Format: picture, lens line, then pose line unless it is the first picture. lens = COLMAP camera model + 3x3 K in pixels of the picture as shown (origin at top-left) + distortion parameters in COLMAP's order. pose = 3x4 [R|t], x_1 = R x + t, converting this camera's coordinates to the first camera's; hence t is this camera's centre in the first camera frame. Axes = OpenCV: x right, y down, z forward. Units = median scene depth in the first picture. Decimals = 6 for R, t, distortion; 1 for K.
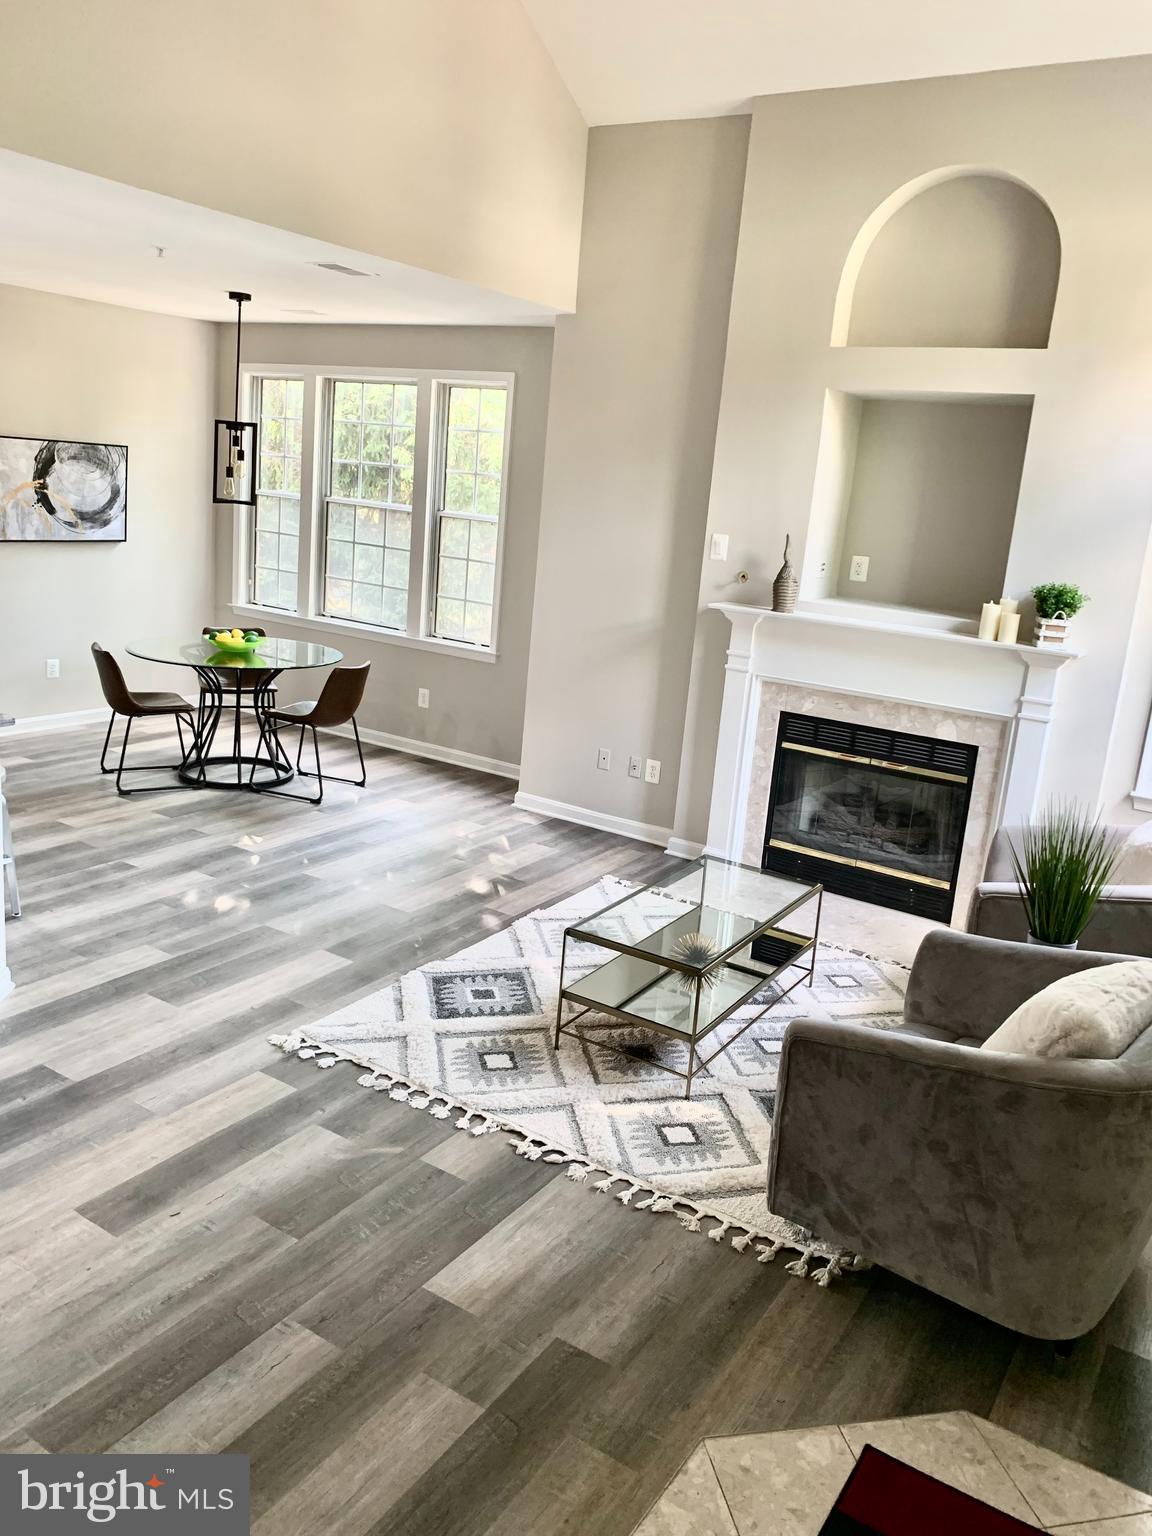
lens RADIAL K [[1164.6, 0, 576.0], [0, 1164.6, 768.0], [0, 0, 1]] dist [0.063466, -0.124853]
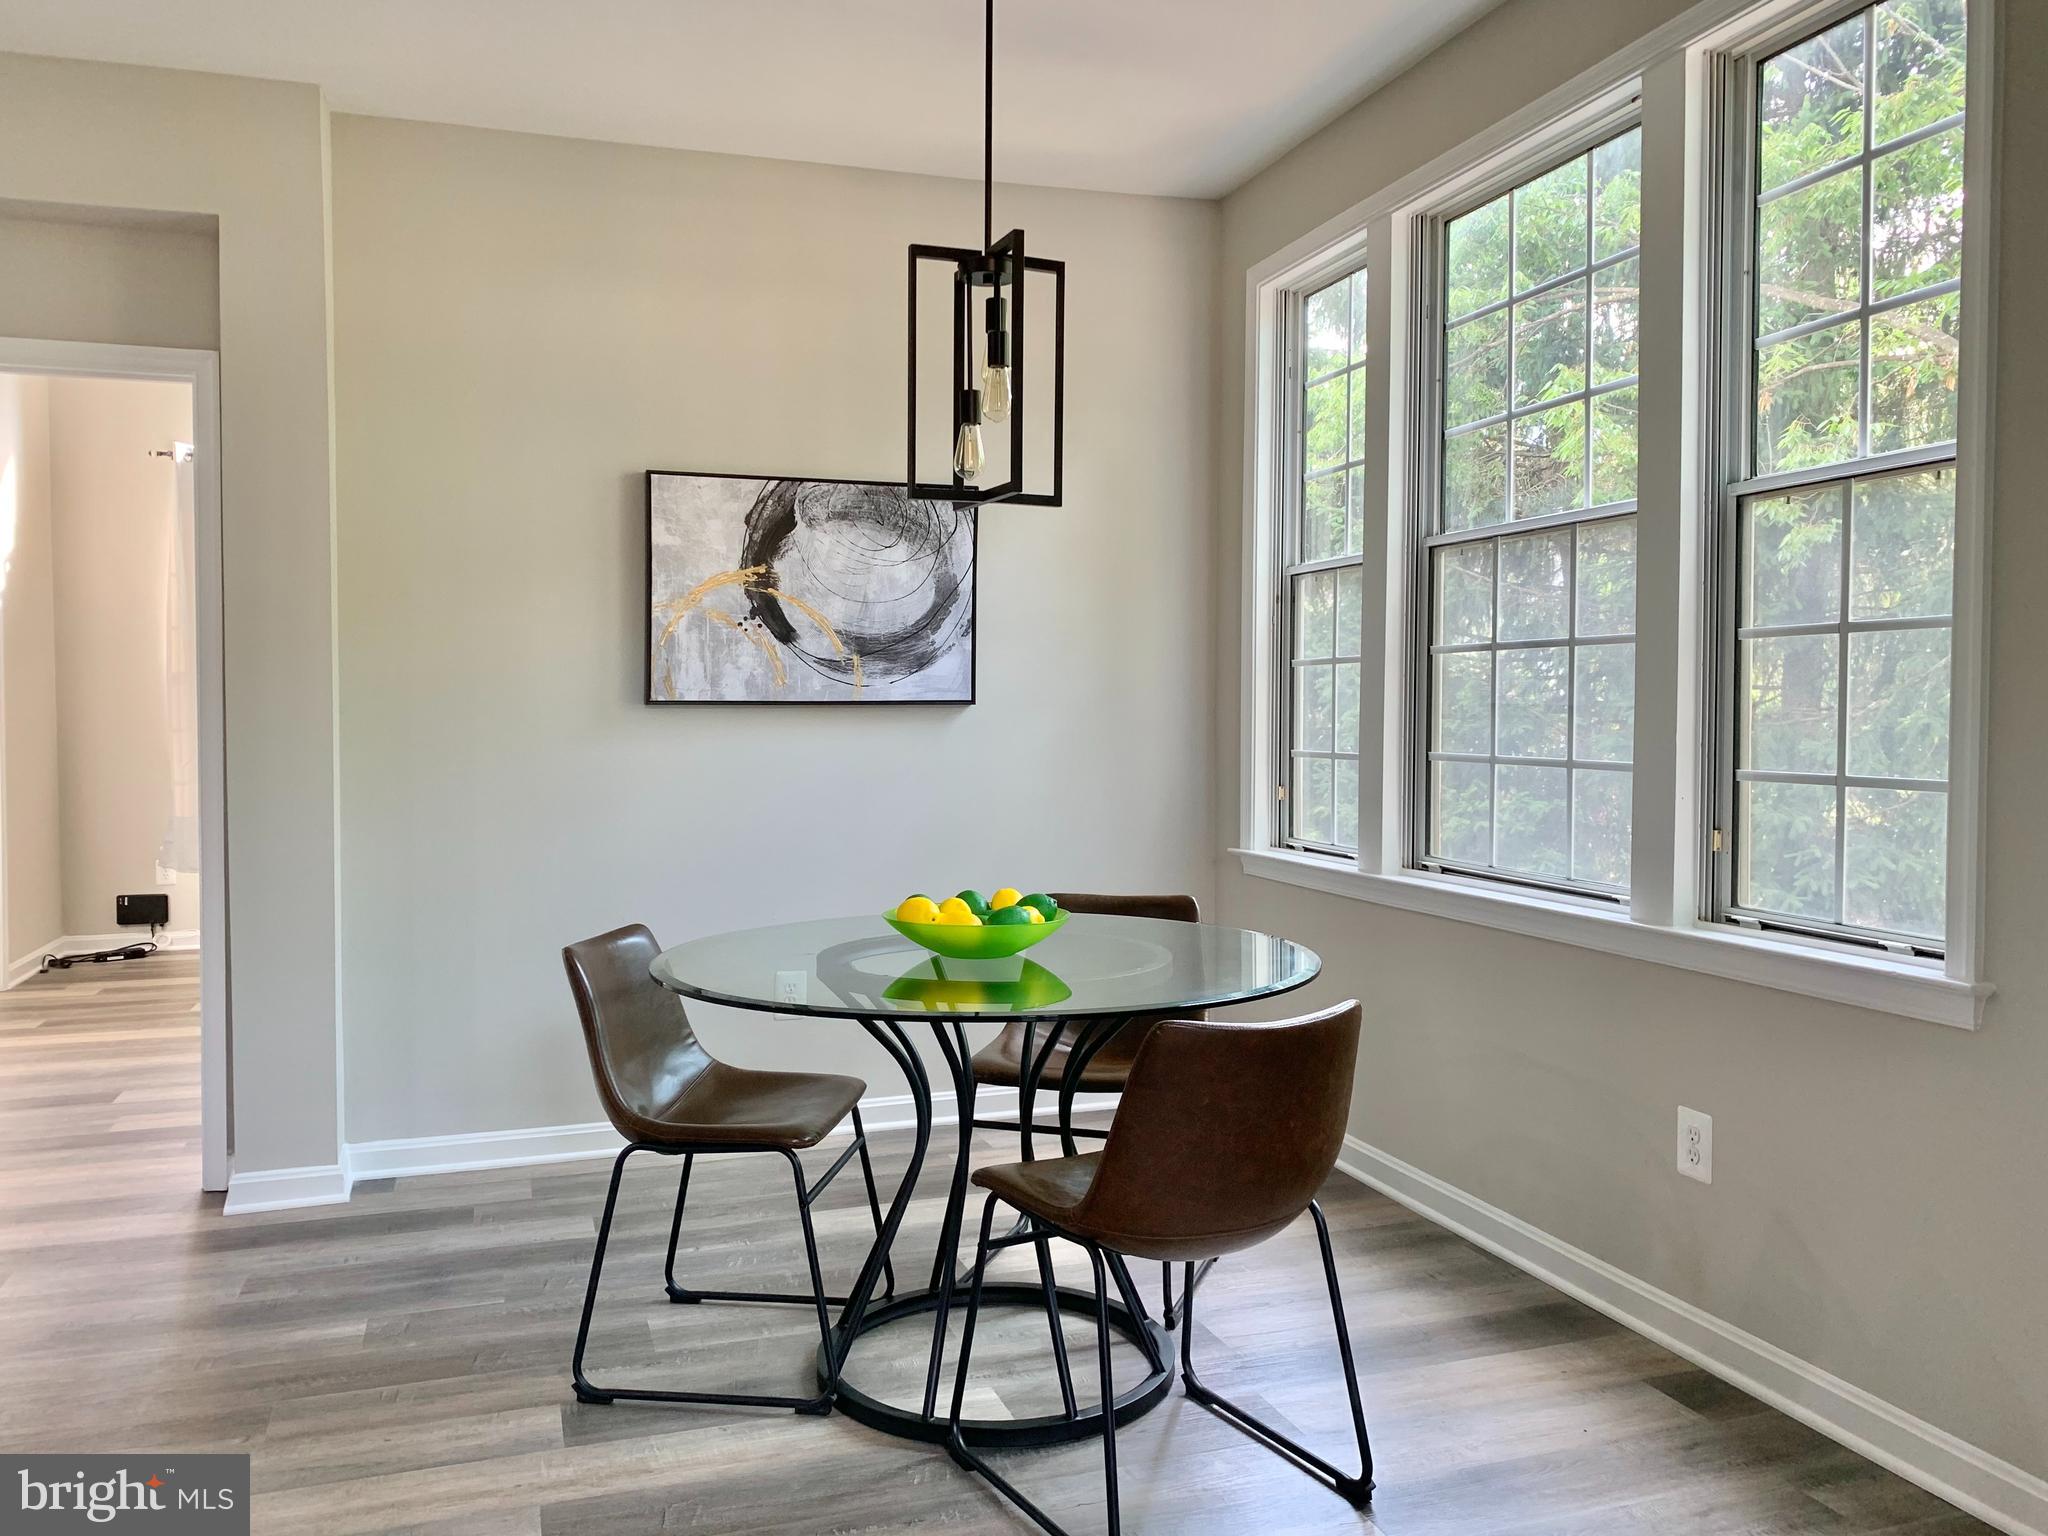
lens RADIAL K [[1552.8, 0, 1022.7], [0, 1552.8, 734.8], [0, 0, 1]] dist [0.063466, -0.124853]
pose [[0.776717, -0.075481, -0.625311, -0.019416], [-0.088308, 0.969936, -0.226772, -0.070960], [0.623628, 0.231358, 0.746700, 0.764242]]
